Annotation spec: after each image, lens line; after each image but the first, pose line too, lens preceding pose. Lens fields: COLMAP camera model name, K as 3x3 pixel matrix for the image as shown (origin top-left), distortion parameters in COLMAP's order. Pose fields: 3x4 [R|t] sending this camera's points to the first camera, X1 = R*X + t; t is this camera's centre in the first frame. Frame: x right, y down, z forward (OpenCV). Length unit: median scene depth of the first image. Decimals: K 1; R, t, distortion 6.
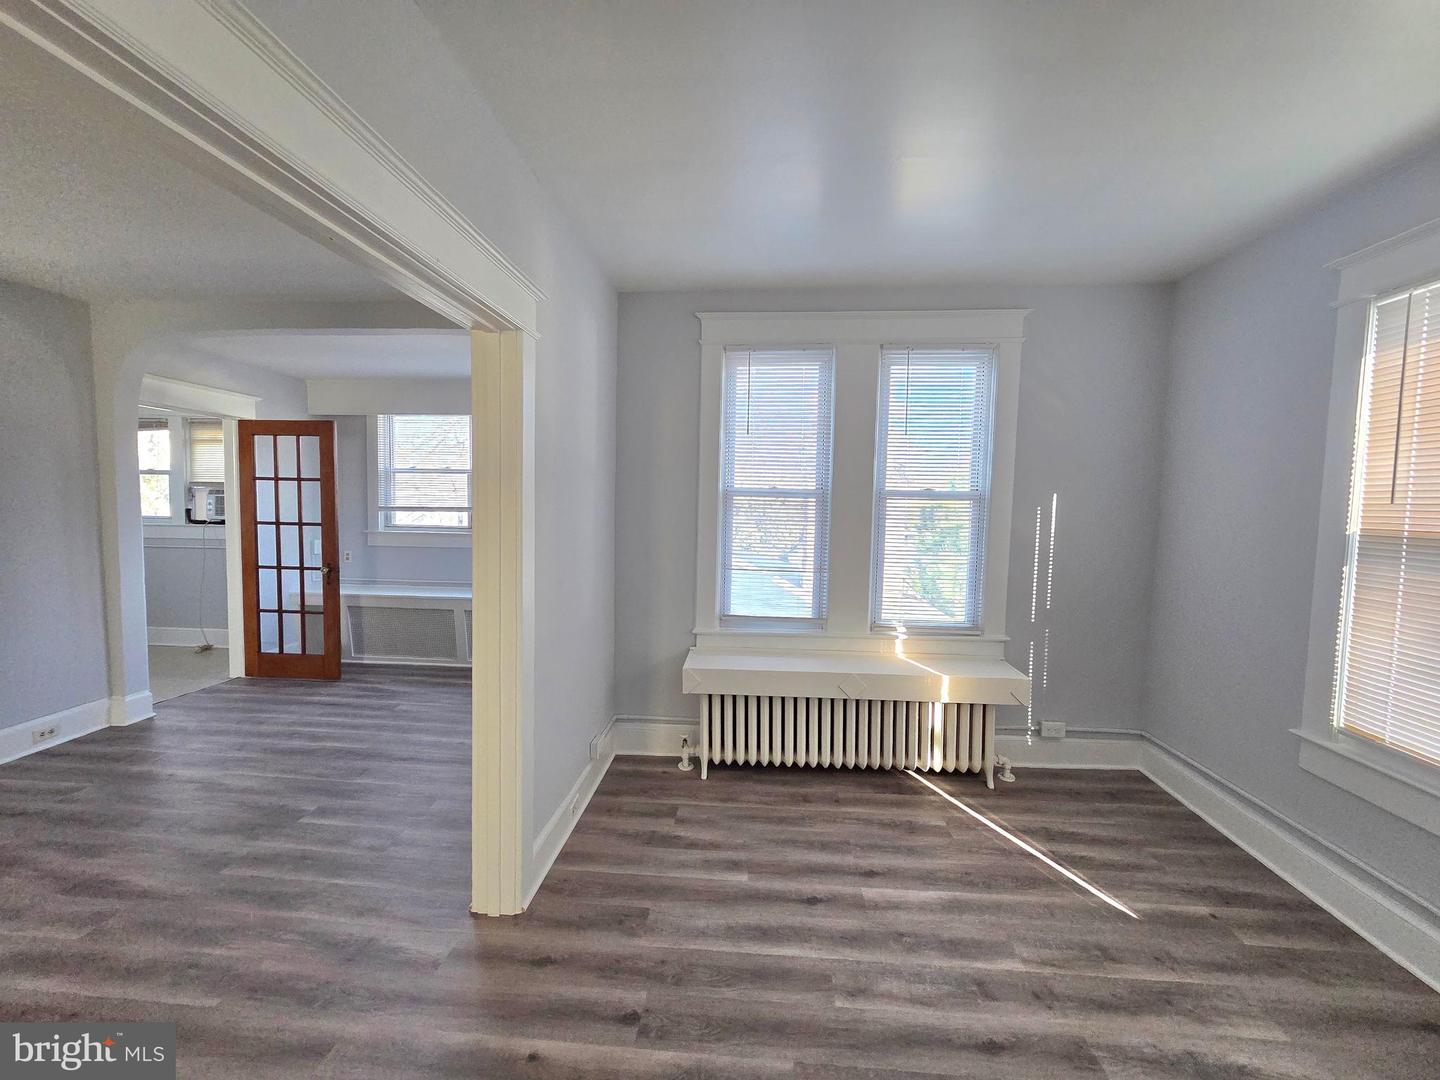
lens RADIAL K [[590.5, 0, 715.2], [0, 590.5, 540.6], [0, 0, 1]] dist [0.003151, -0.001259]
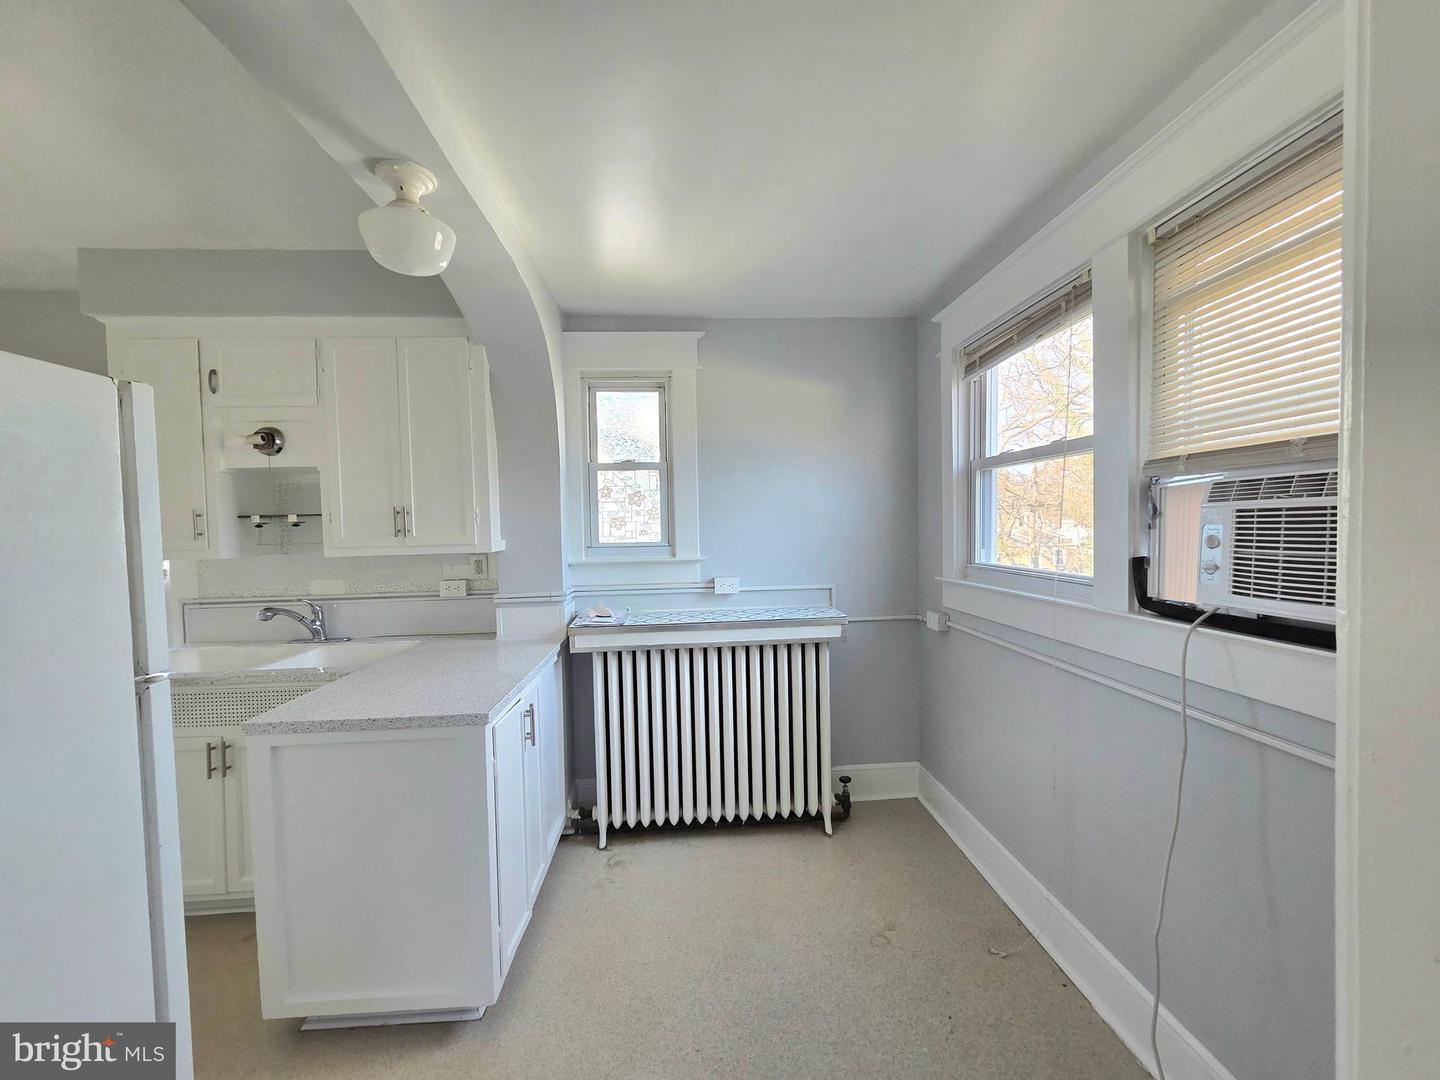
lens RADIAL K [[590.5, 0, 716.8], [0, 590.5, 542.6], [0, 0, 1]] dist [0.003151, -0.001259]
pose [[0.146133, 0.008157, -0.989231, -0.641147], [-0.038508, 0.999255, 0.002552, -0.054218], [0.988515, 0.037721, 0.146338, 0.759106]]
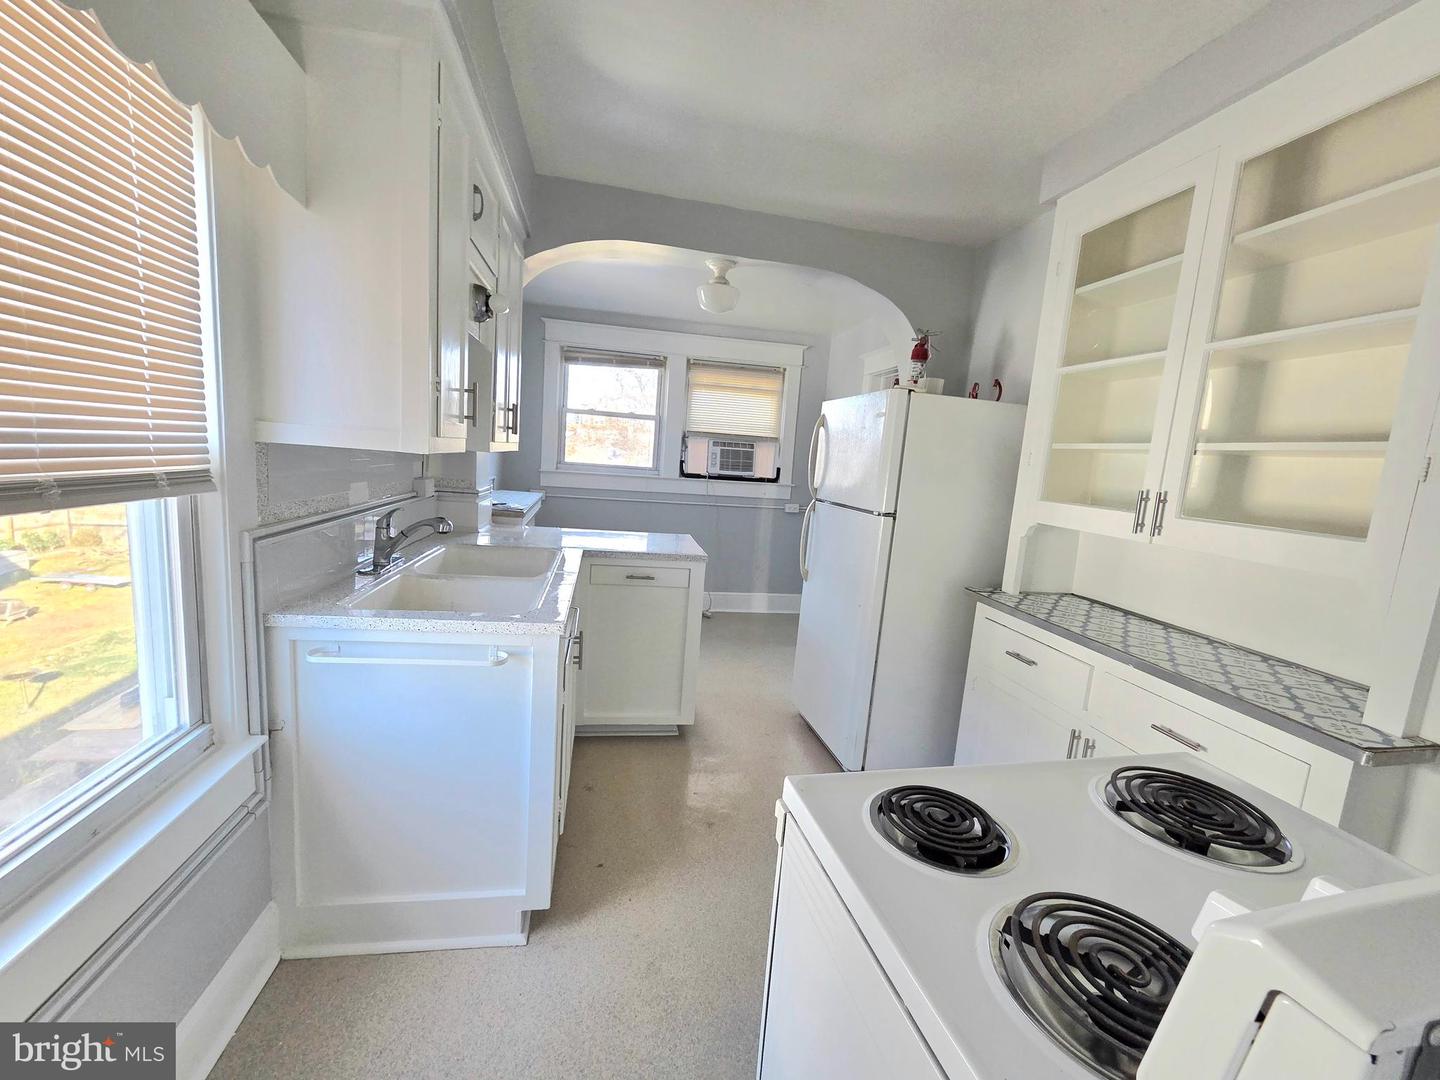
lens RADIAL K [[582.6, 0, 719.4], [0, 582.6, 536.7], [0, 0, 1]] dist [-0.016476, -0.000082]
pose [[0.962511, 0.017016, 0.270707, -1.069970], [-0.039852, 0.996071, 0.079084, -0.010501], [-0.268298, -0.086908, 0.959408, 0.124059]]
